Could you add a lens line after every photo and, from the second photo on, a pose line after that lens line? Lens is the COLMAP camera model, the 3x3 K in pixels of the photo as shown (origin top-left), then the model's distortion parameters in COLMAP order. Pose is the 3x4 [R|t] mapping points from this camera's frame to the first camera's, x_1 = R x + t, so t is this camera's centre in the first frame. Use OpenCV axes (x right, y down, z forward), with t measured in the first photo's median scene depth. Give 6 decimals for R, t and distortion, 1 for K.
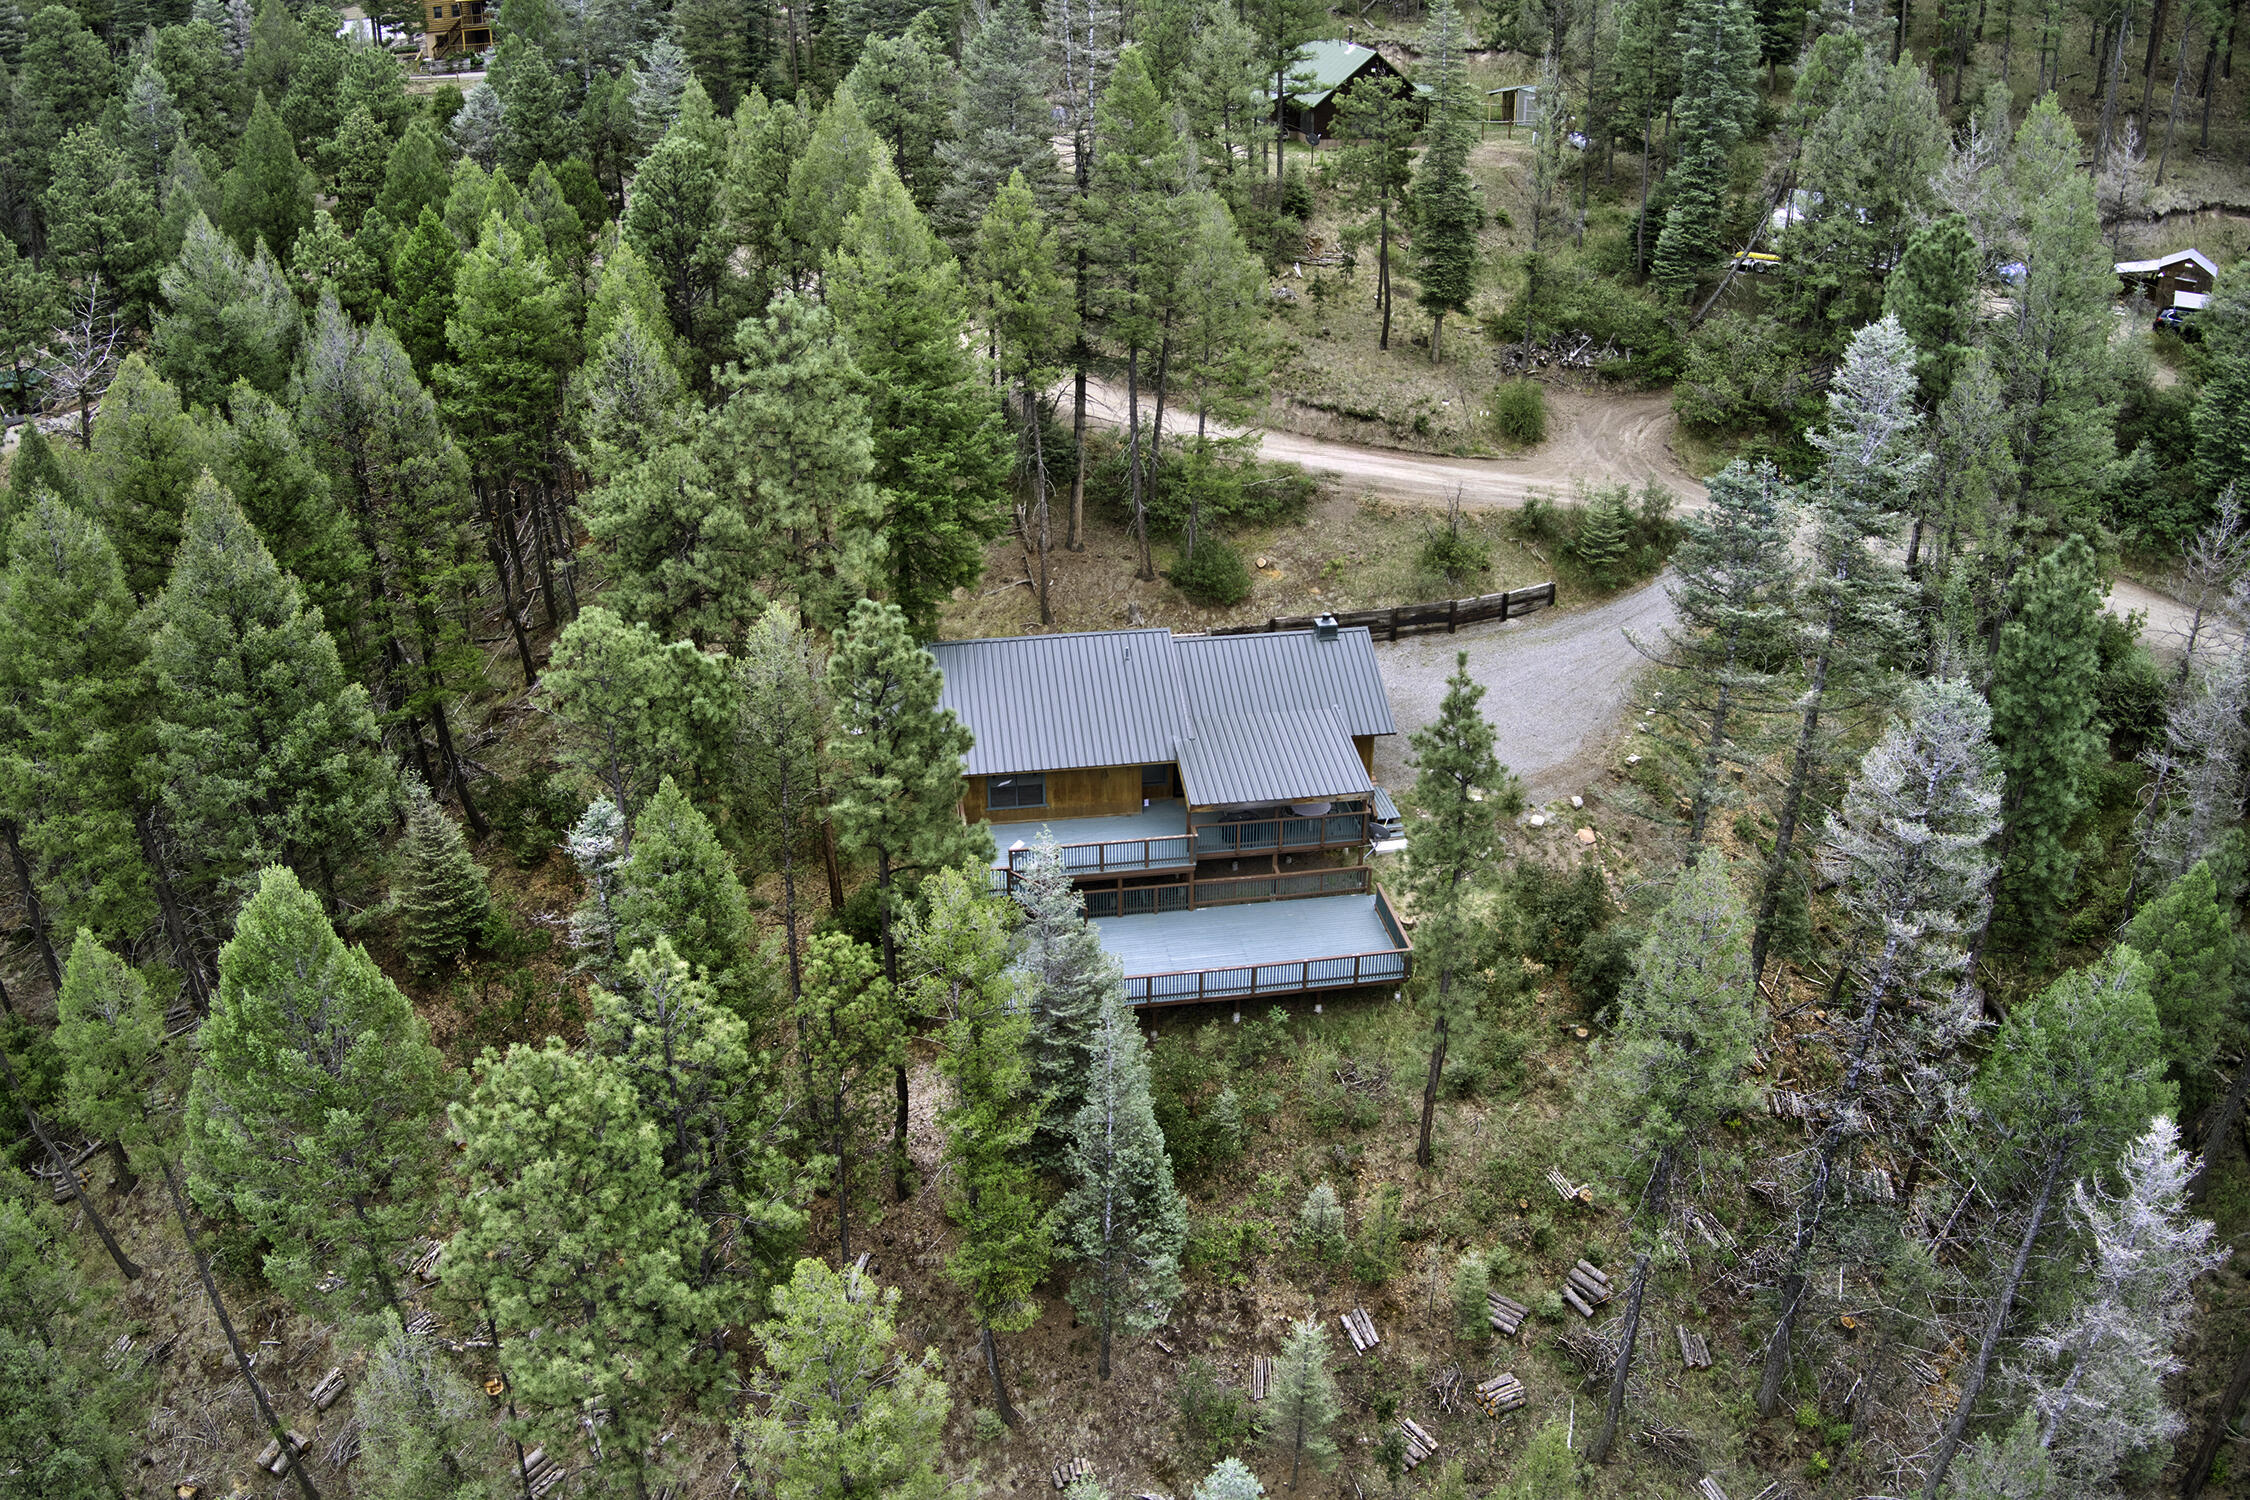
lens RADIAL K [[1808.0, 0, 1124.0], [0, 1808.0, 721.5], [0, 0, 1]] dist [-0.216935, -0.001629]
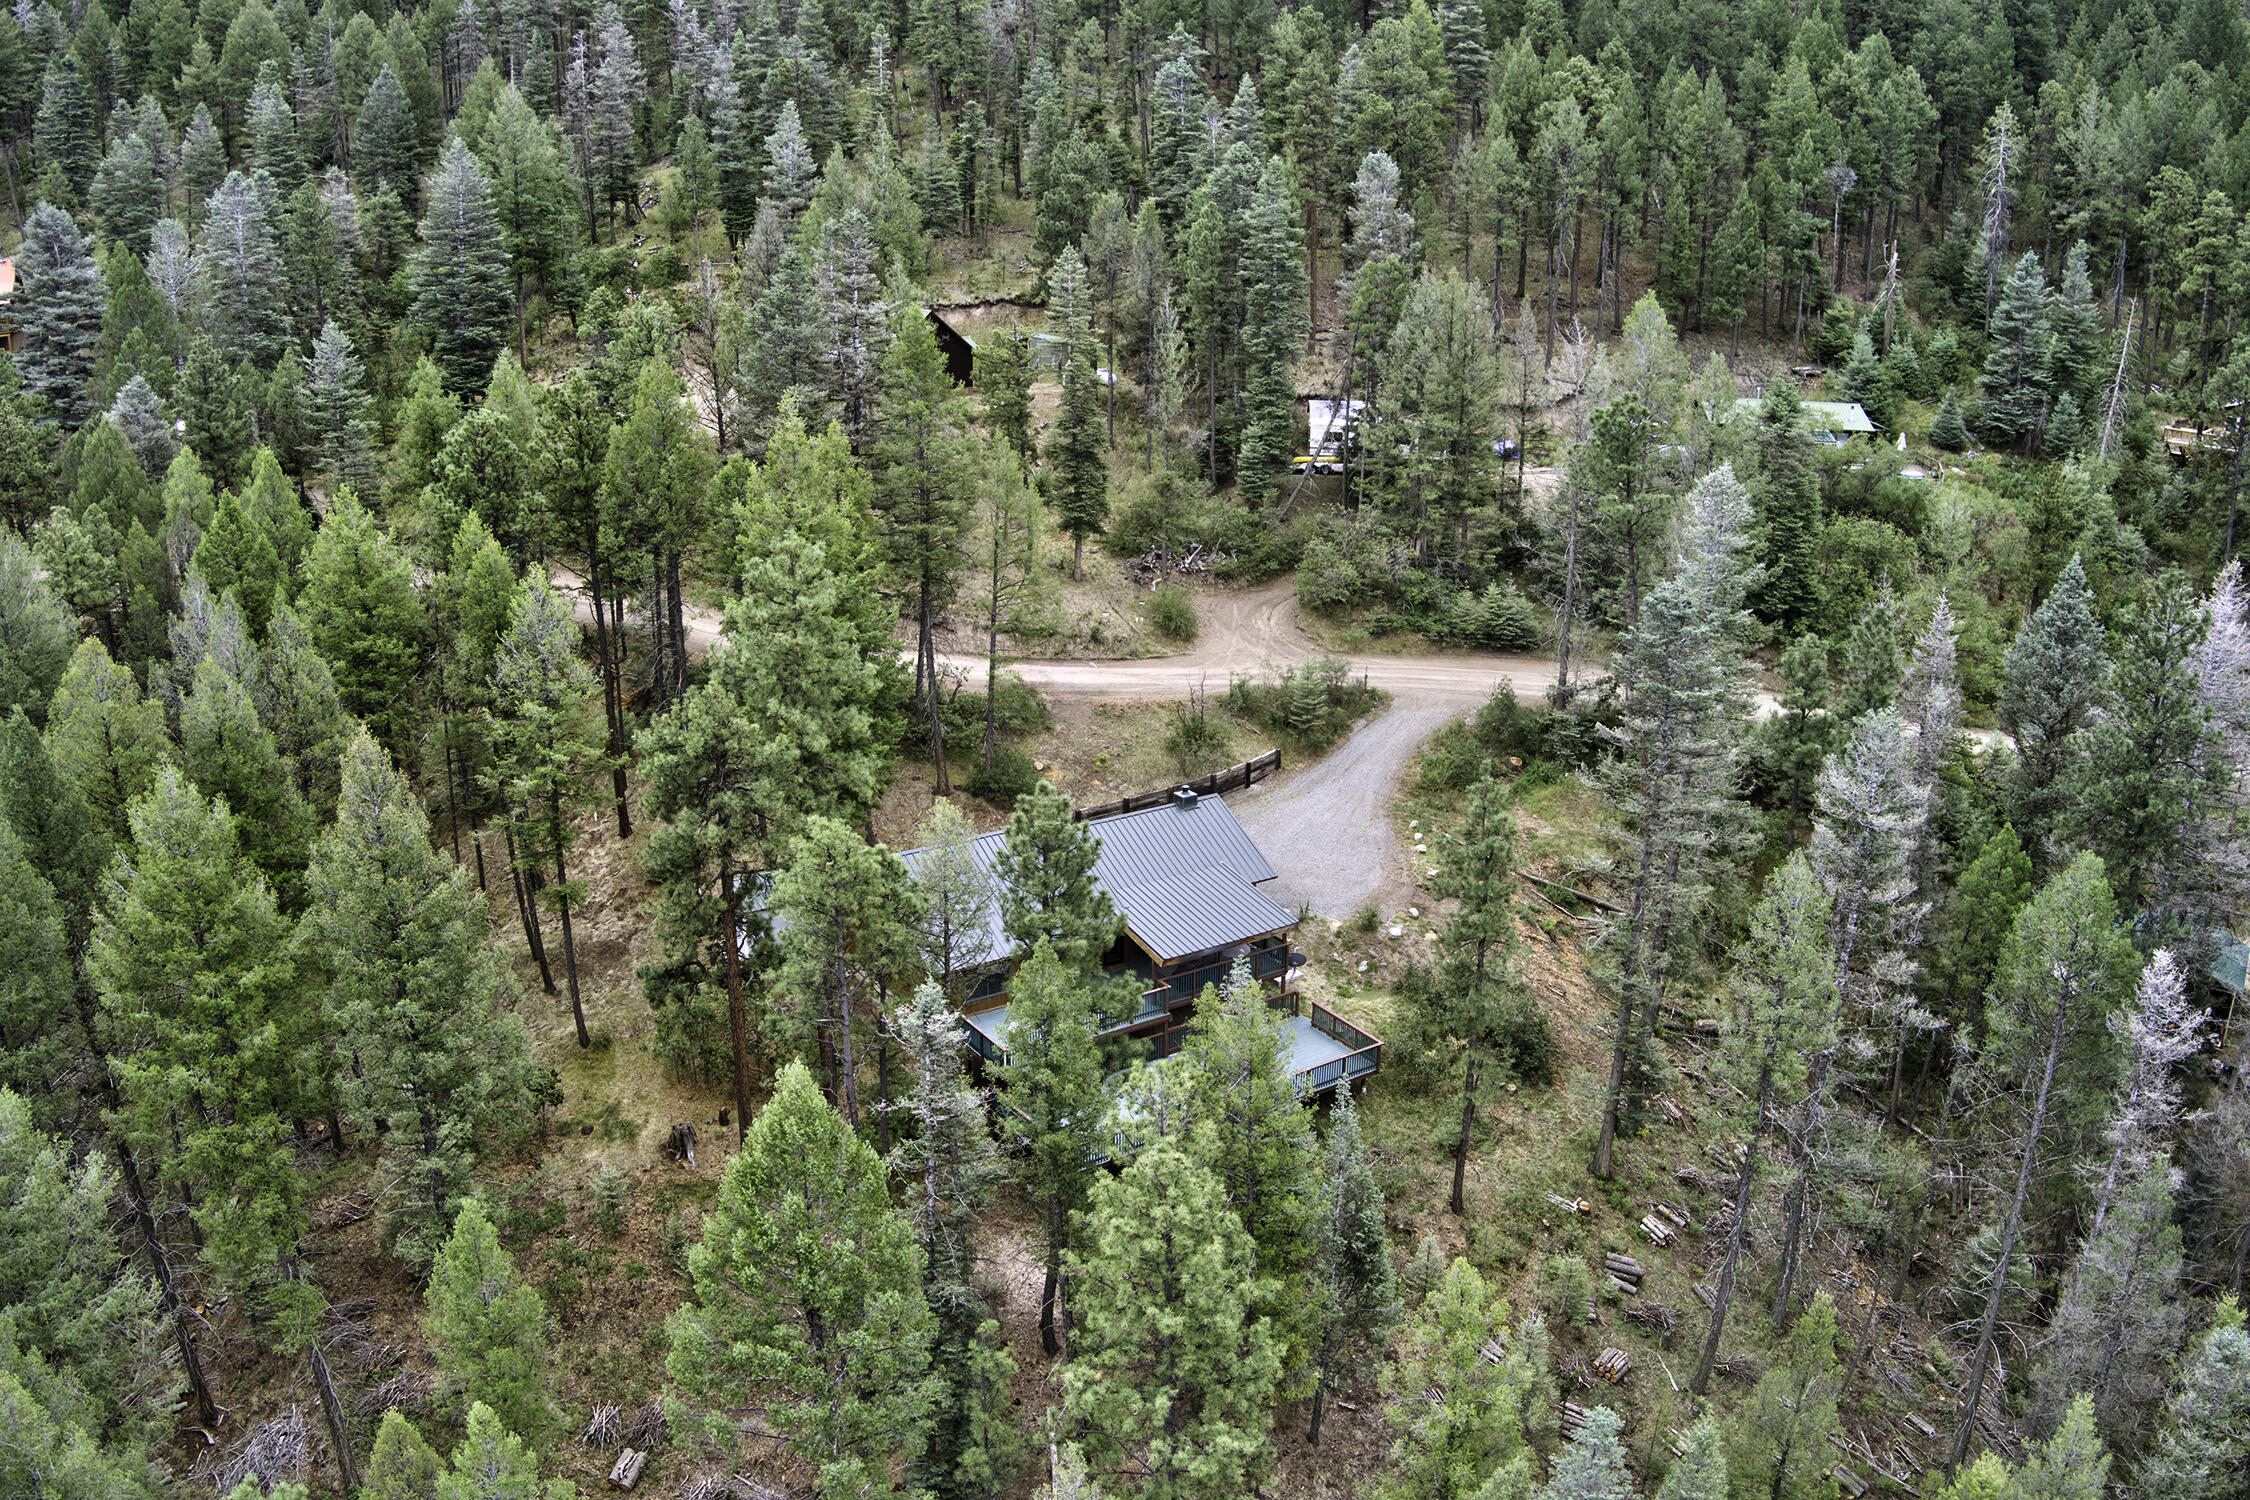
lens RADIAL K [[1808.0, 0, 1124.0], [0, 1808.0, 721.5], [0, 0, 1]] dist [-0.216935, -0.001629]
pose [[0.913144, -0.119639, 0.389686, -0.288179], [0.176067, 0.977948, -0.112331, 0.016754], [-0.367653, 0.171185, 0.914071, -0.021901]]
